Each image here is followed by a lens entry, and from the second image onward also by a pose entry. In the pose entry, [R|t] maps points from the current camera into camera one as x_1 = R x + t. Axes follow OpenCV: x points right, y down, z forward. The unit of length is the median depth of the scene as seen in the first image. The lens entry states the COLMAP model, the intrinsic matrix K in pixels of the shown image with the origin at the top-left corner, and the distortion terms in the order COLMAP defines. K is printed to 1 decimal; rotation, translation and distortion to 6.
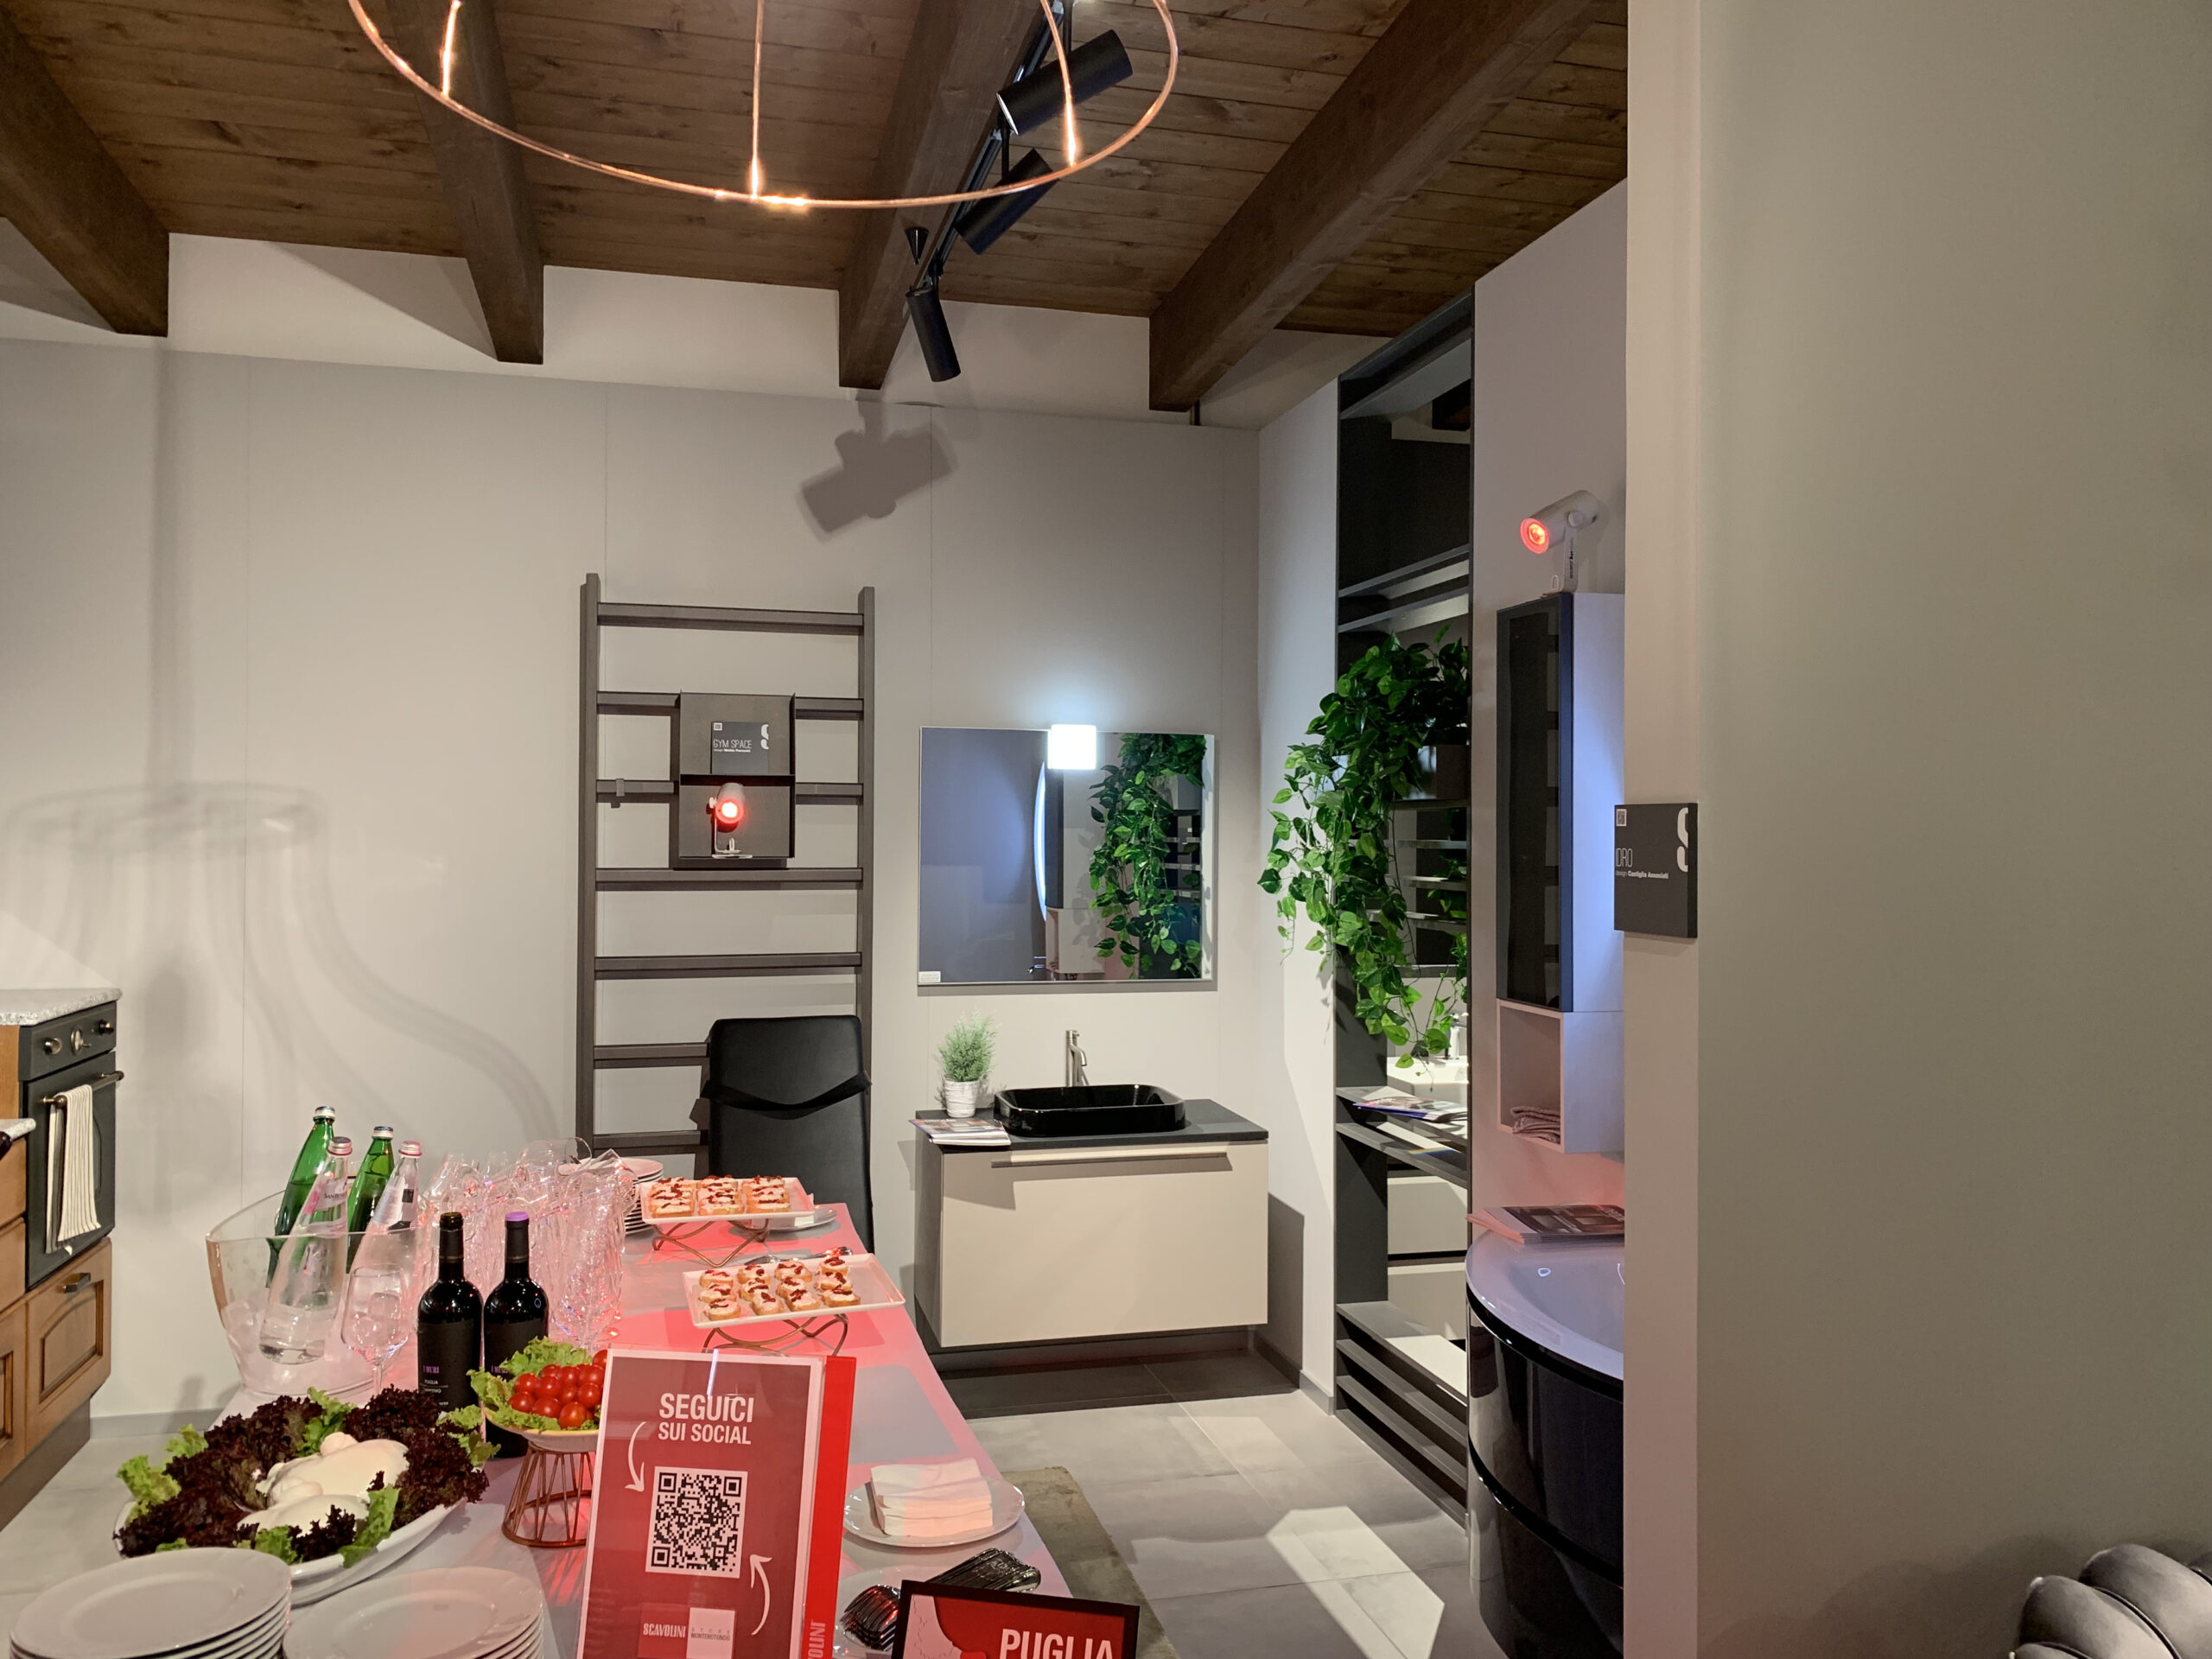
lens RADIAL K [[1778.9, 0, 1092.6], [0, 1778.9, 825.5], [0, 0, 1]] dist [0.042182, -0.047961]
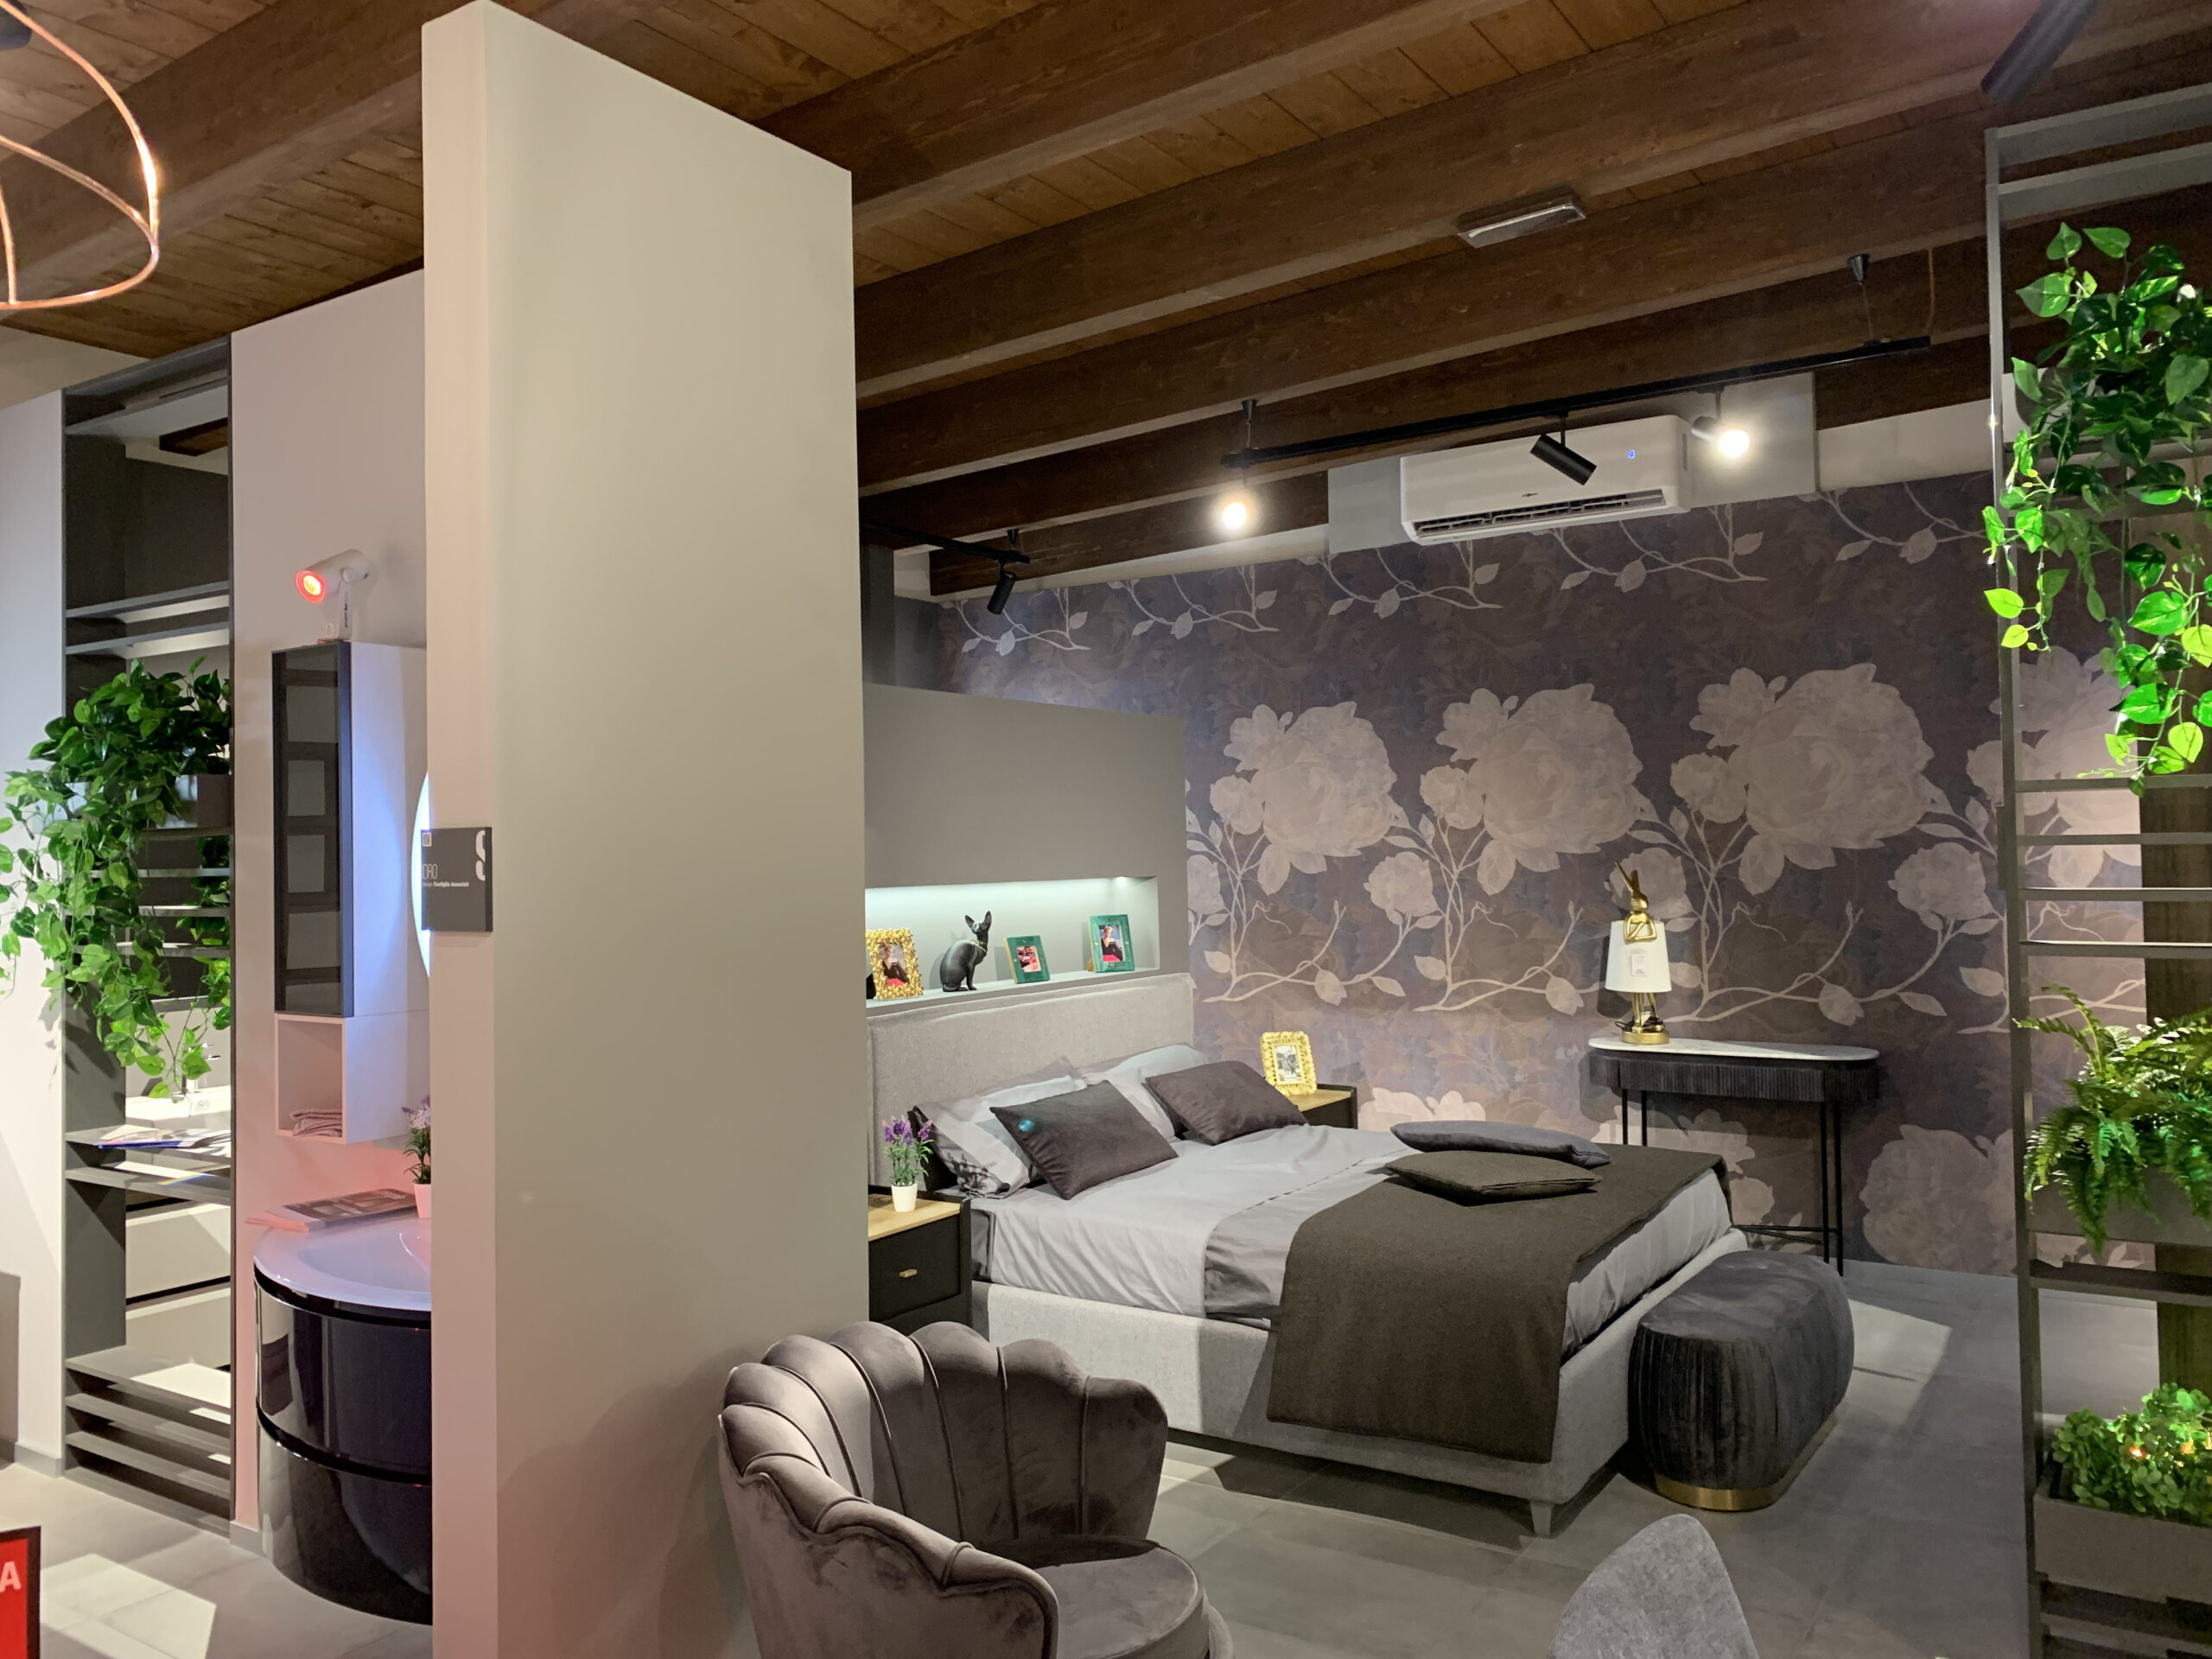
lens RADIAL K [[1778.9, 0, 1119.4], [0, 1778.9, 805.1], [0, 0, 1]] dist [0.042182, -0.047961]
pose [[0.762250, 0.001066, 0.647282, -0.065316], [0.016801, 0.999629, -0.021431, 0.003078], [-0.647065, 0.027211, 0.761949, -0.118932]]
